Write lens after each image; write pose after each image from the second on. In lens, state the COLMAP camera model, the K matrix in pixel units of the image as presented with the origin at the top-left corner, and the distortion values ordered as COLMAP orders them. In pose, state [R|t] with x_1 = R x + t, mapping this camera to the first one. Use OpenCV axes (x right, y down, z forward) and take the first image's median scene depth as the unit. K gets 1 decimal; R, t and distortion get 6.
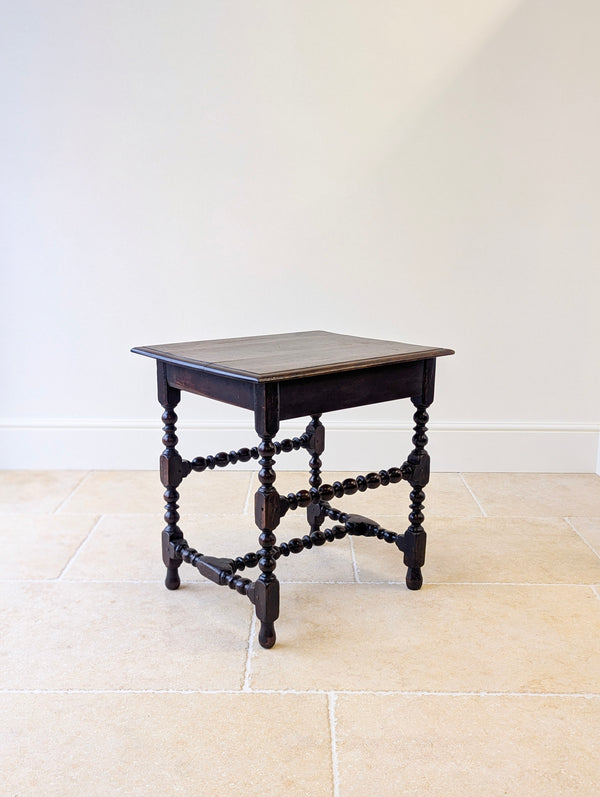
lens RADIAL K [[864.9, 0, 297.6], [0, 864.9, 347.4], [0, 0, 1]] dist [0.016365, 0.011959]
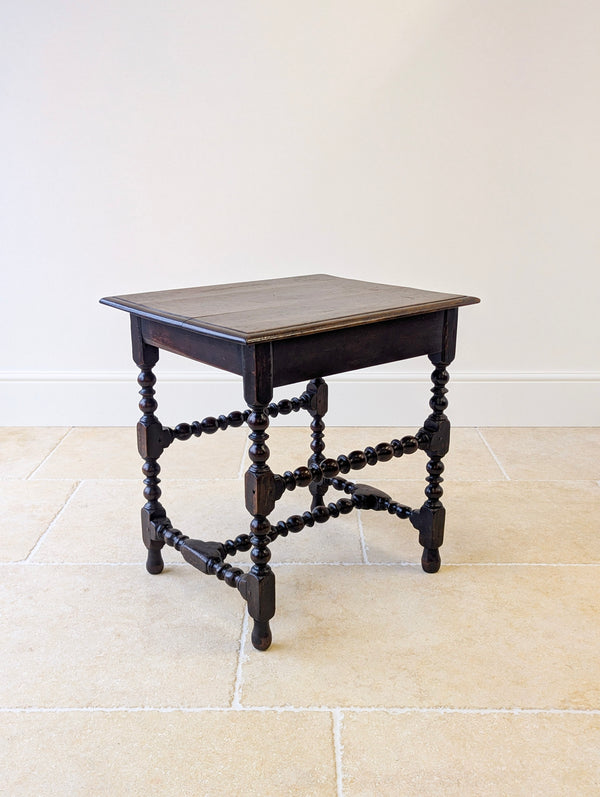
lens RADIAL K [[864.9, 0, 297.6], [0, 864.9, 347.4], [0, 0, 1]] dist [0.016365, 0.011959]
pose [[0.999962, -0.006699, -0.005616, 0.006937], [0.007114, 0.996976, 0.077380, -0.016841], [0.005081, -0.077417, 0.996986, 0.158502]]
